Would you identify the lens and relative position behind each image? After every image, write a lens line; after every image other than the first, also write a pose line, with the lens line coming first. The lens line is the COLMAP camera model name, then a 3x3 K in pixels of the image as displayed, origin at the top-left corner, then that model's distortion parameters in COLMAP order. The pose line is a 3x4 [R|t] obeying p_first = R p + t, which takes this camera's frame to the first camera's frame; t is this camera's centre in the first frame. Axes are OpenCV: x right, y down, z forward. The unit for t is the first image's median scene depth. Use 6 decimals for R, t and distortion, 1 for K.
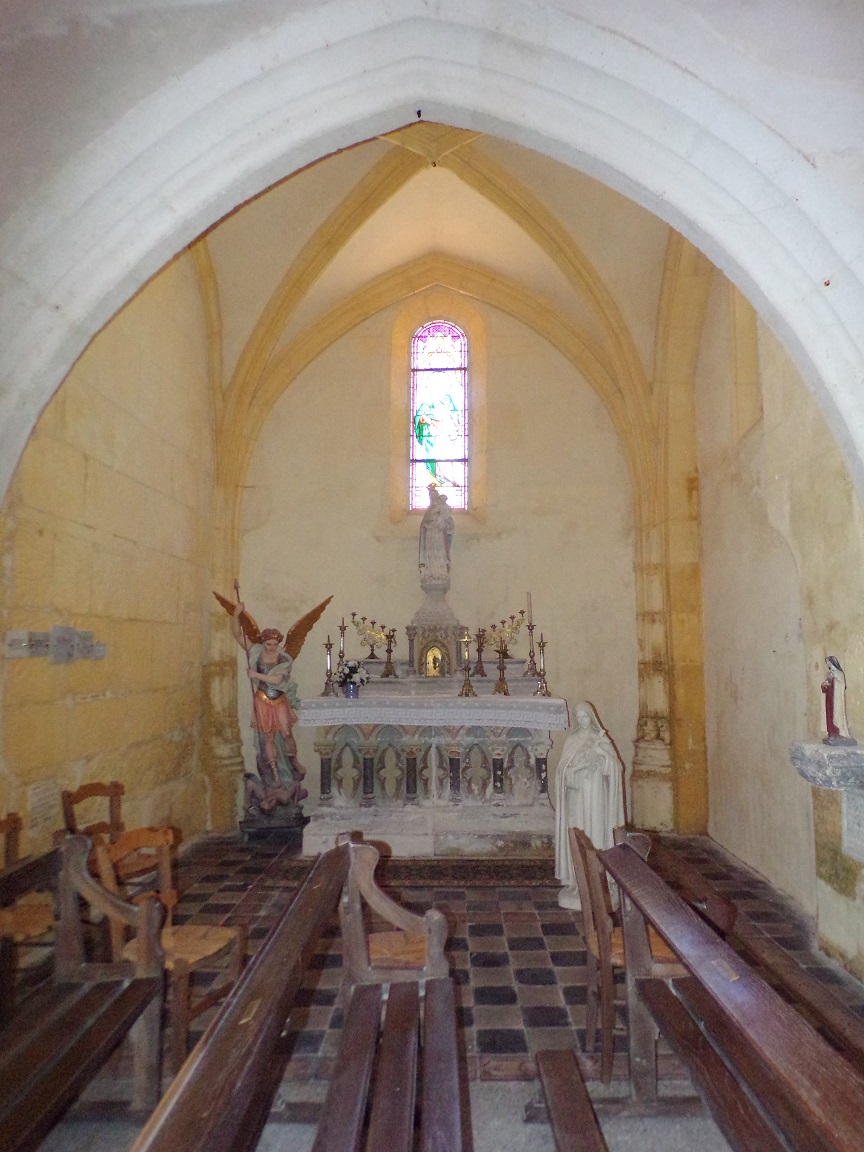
lens RADIAL K [[776.3, 0, 434.7], [0, 776.3, 573.4], [0, 0, 1]] dist [-0.004762, -0.000552]
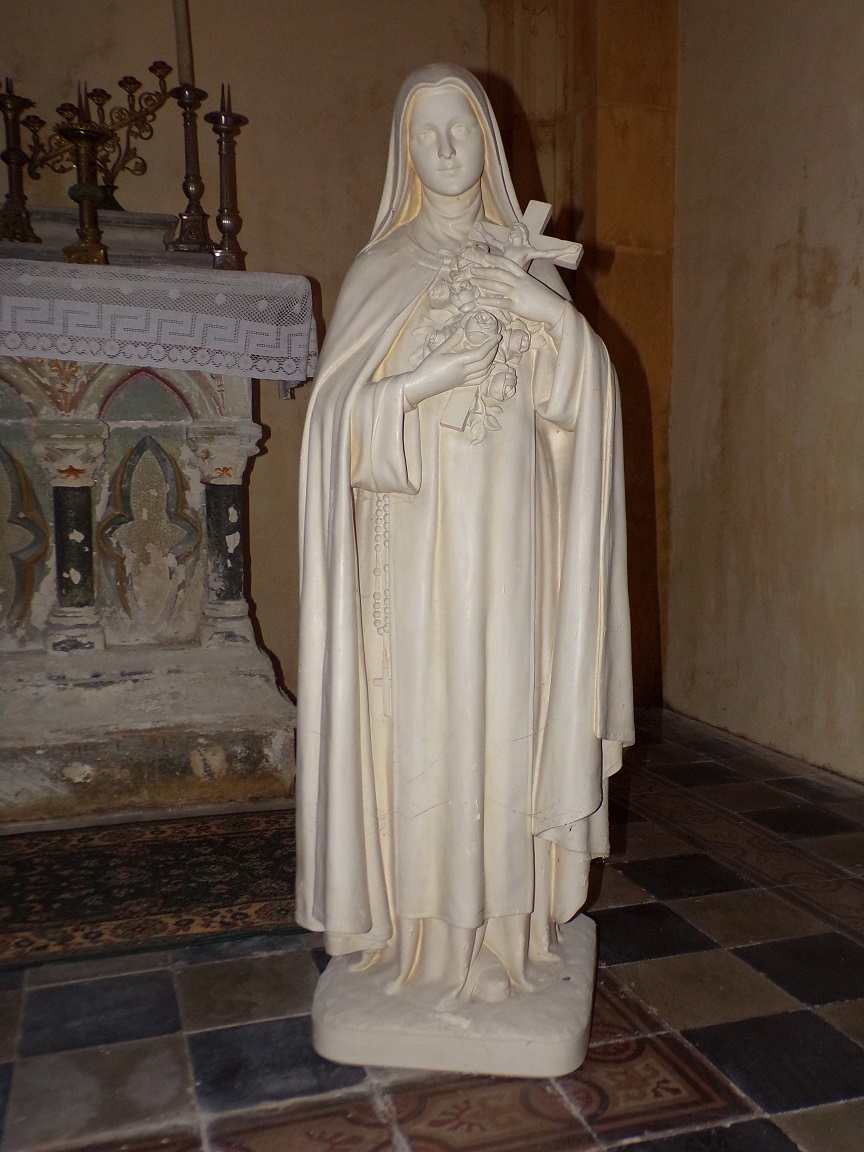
lens RADIAL K [[1140.7, 0, 433.6], [0, 1140.7, 579.0], [0, 0, 1]] dist [0.023281, 0.000000]
pose [[0.948977, -0.027481, 0.314146, 0.075107], [-0.031255, 0.983094, 0.180417, 0.192369], [-0.313793, -0.181030, 0.932074, 0.563183]]
